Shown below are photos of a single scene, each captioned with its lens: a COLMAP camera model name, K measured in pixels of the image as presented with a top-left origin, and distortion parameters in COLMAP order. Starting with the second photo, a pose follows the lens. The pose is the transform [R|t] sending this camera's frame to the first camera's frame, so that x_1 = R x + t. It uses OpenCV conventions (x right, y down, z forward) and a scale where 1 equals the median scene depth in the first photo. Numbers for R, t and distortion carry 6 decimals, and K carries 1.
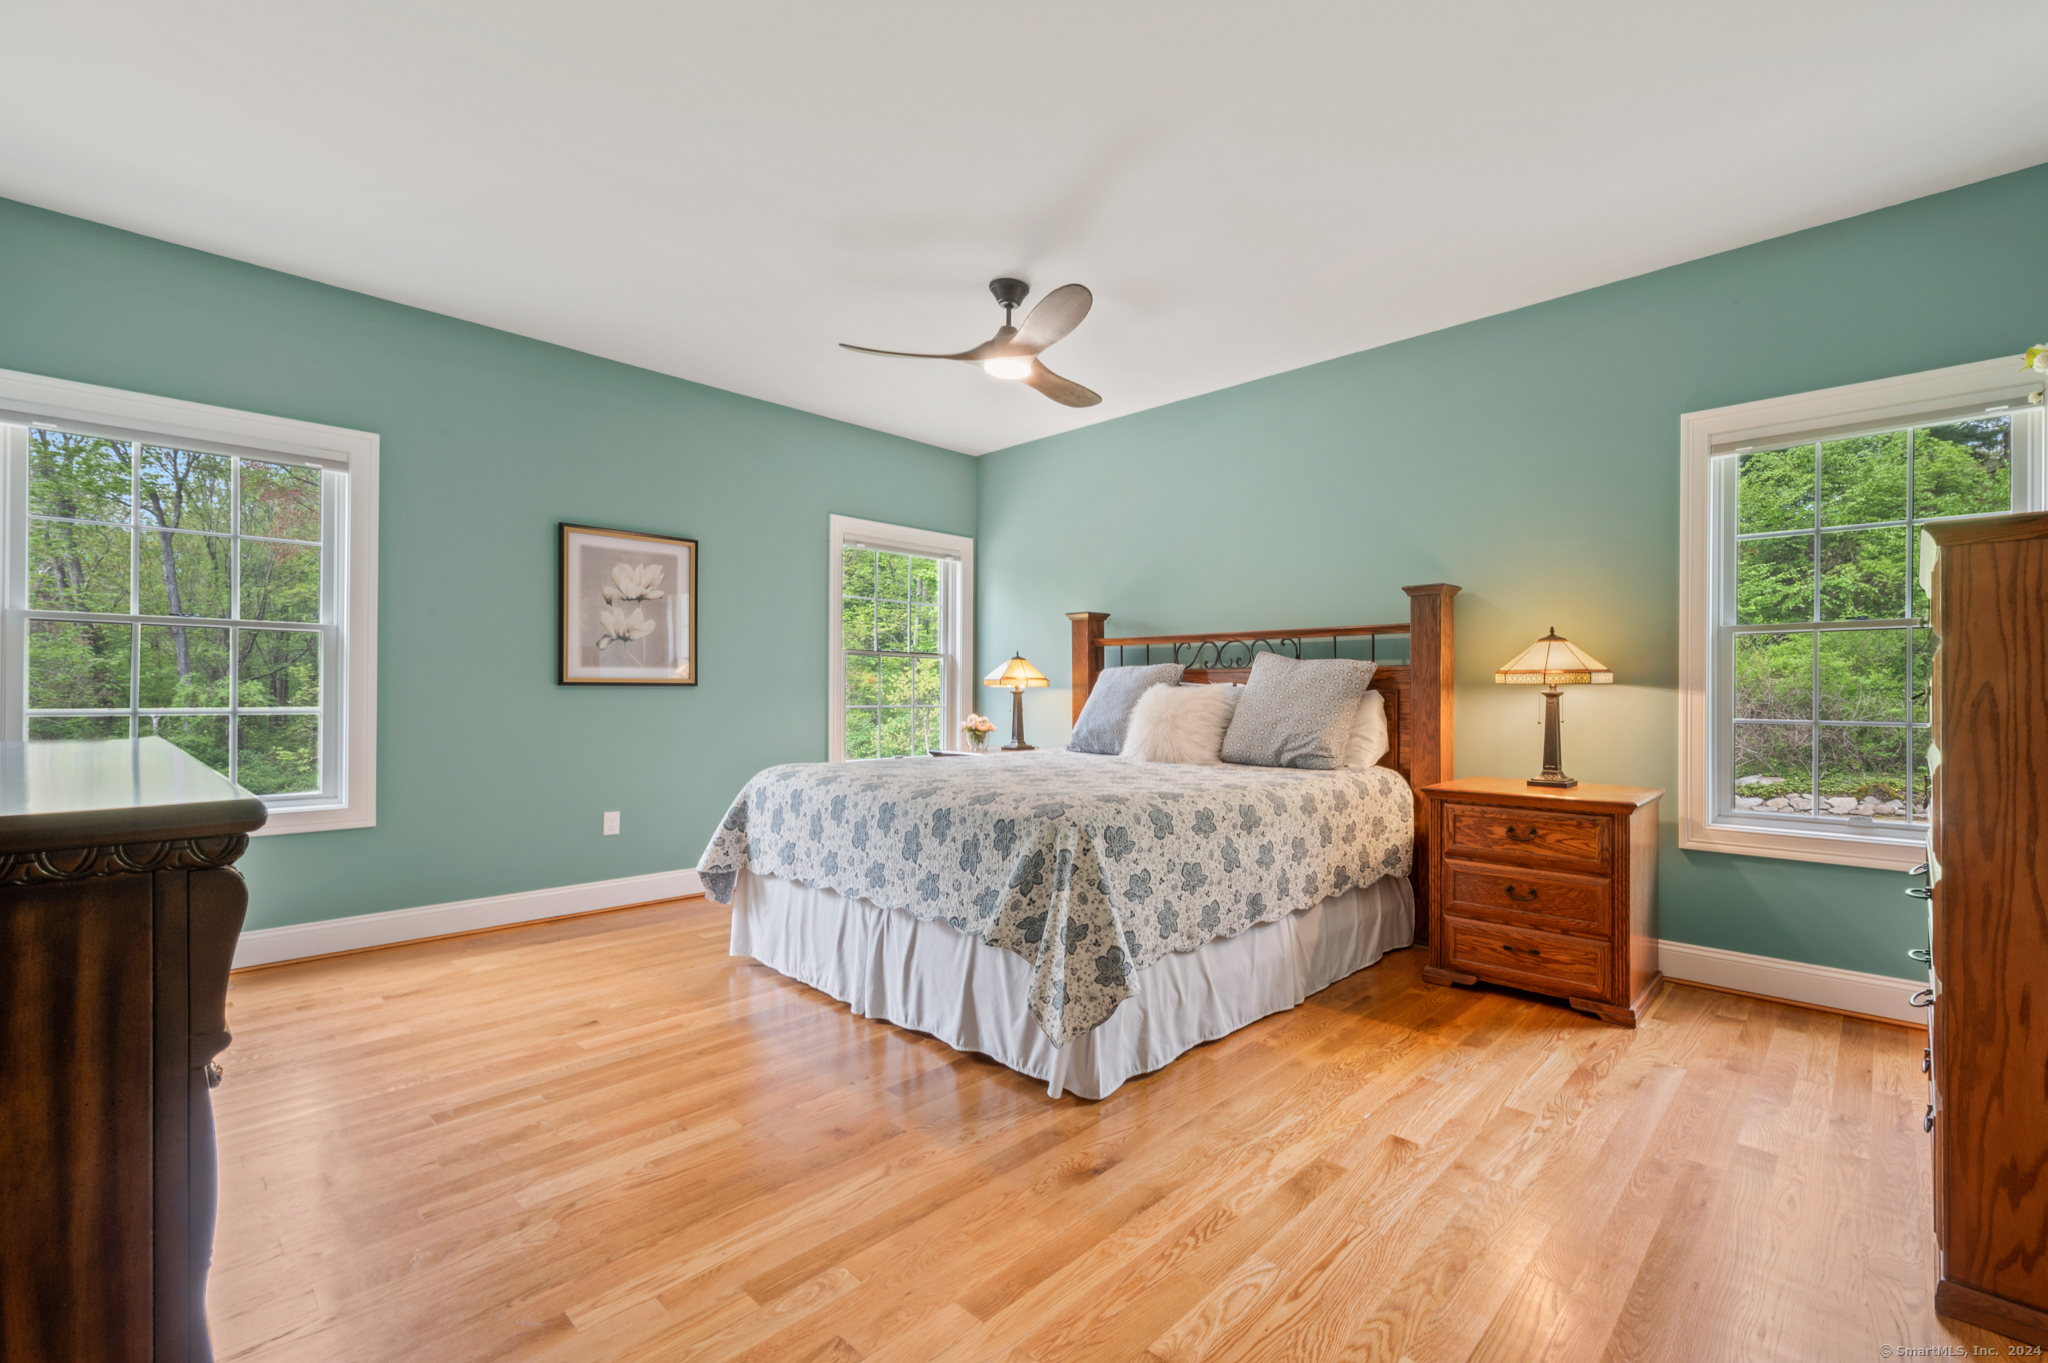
lens RADIAL K [[819.4, 0, 1093.7], [0, 819.4, 674.8], [0, 0, 1]] dist [0.002845, 0.000099]
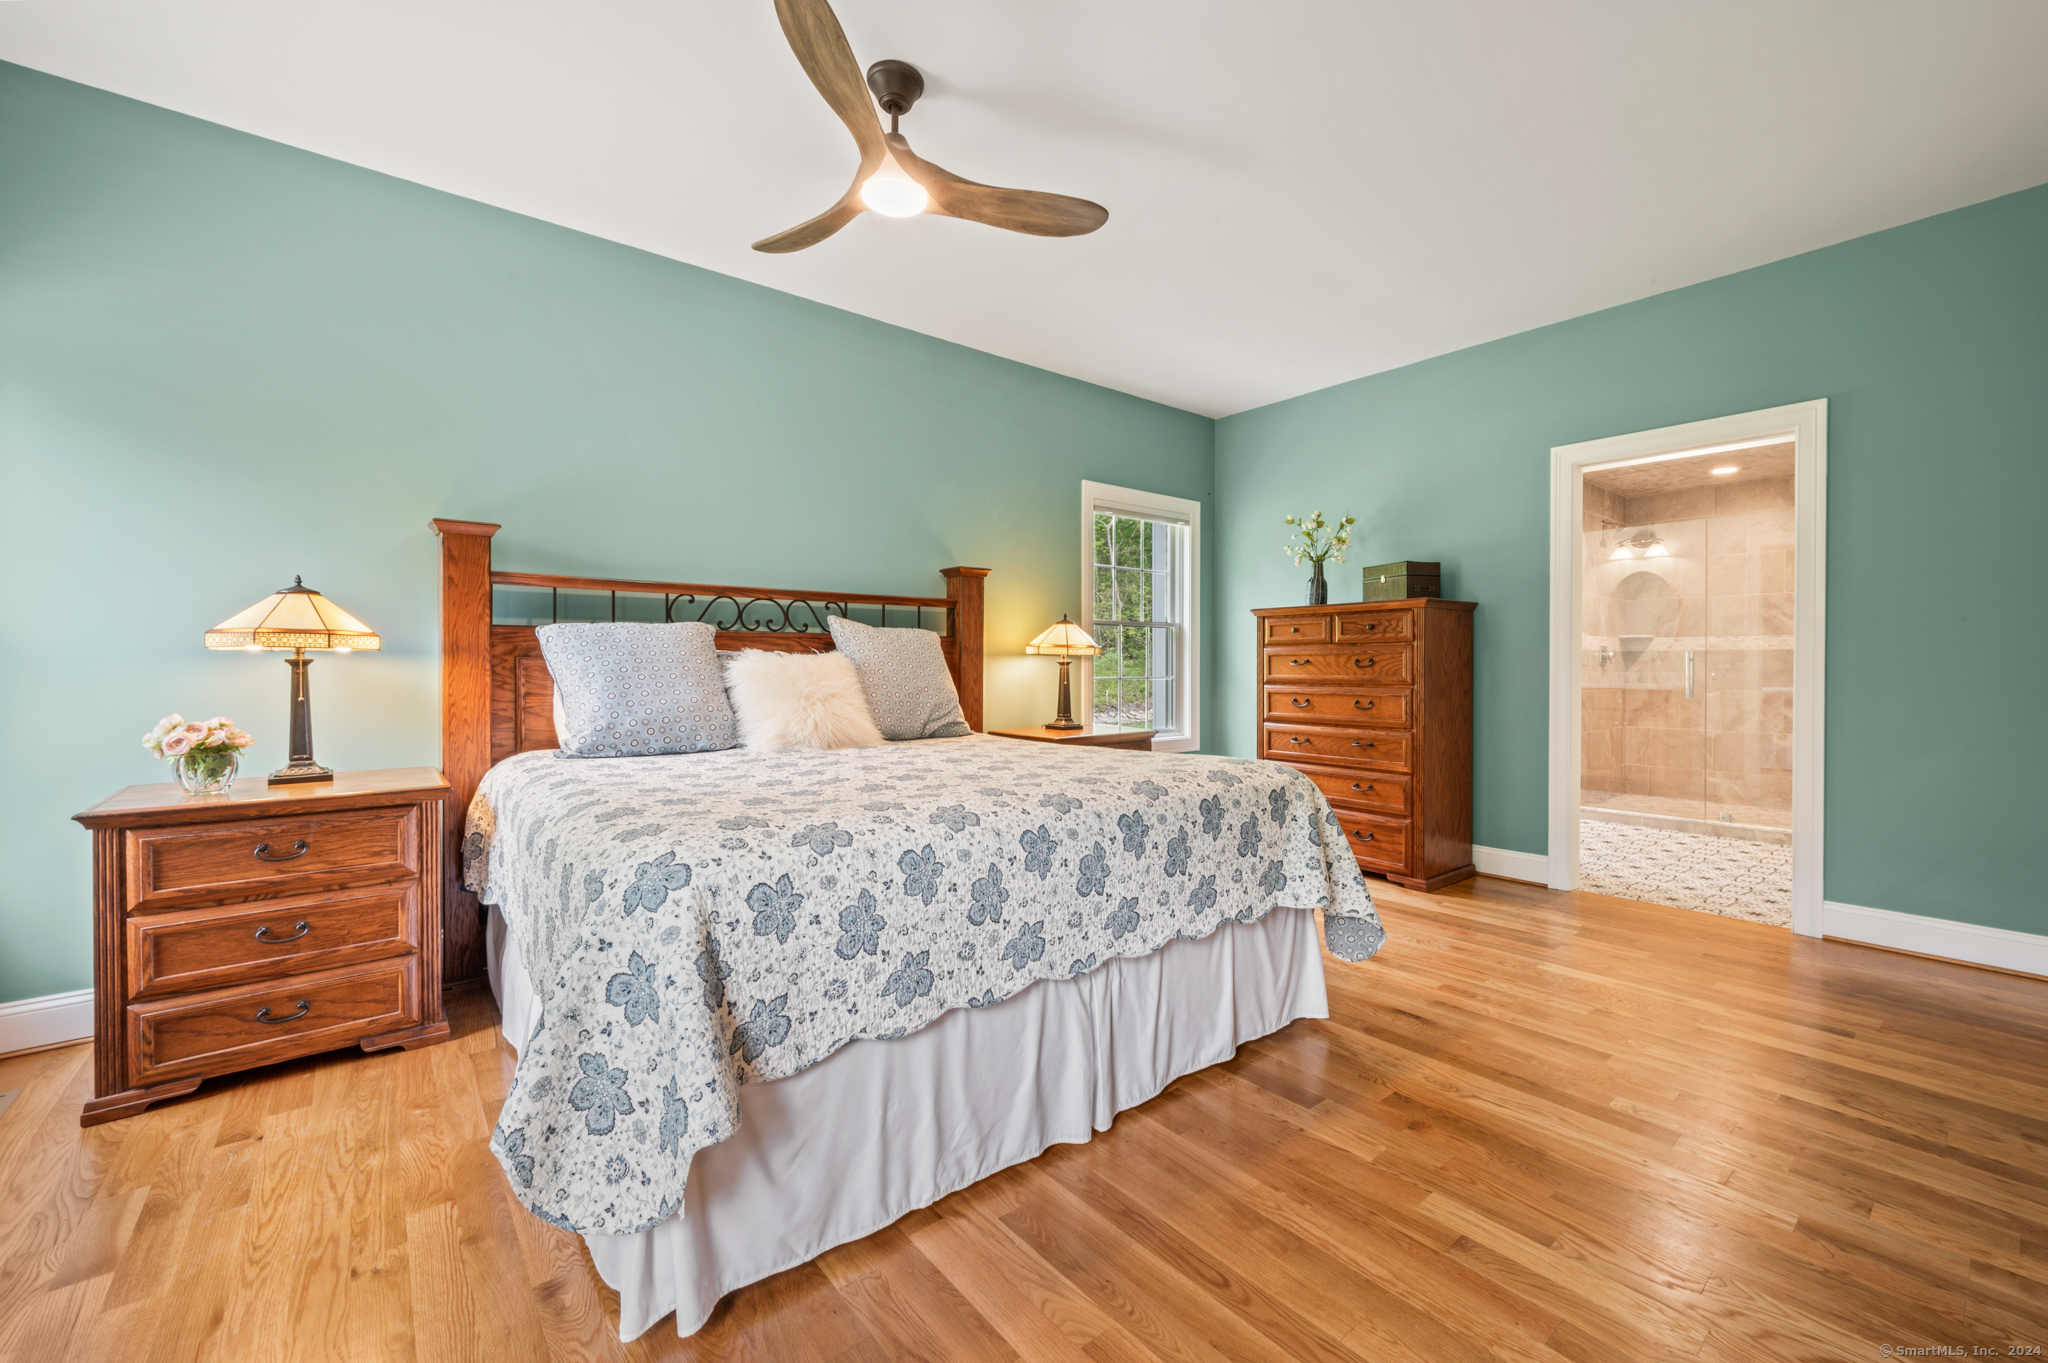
lens RADIAL K [[819.4, 0, 1093.7], [0, 819.4, 674.8], [0, 0, 1]] dist [0.002845, 0.000099]
pose [[0.151167, -0.014170, 0.988407, -0.694537], [-0.019637, 0.999657, 0.017335, 0.016044], [-0.988313, -0.022030, 0.150837, 0.664296]]
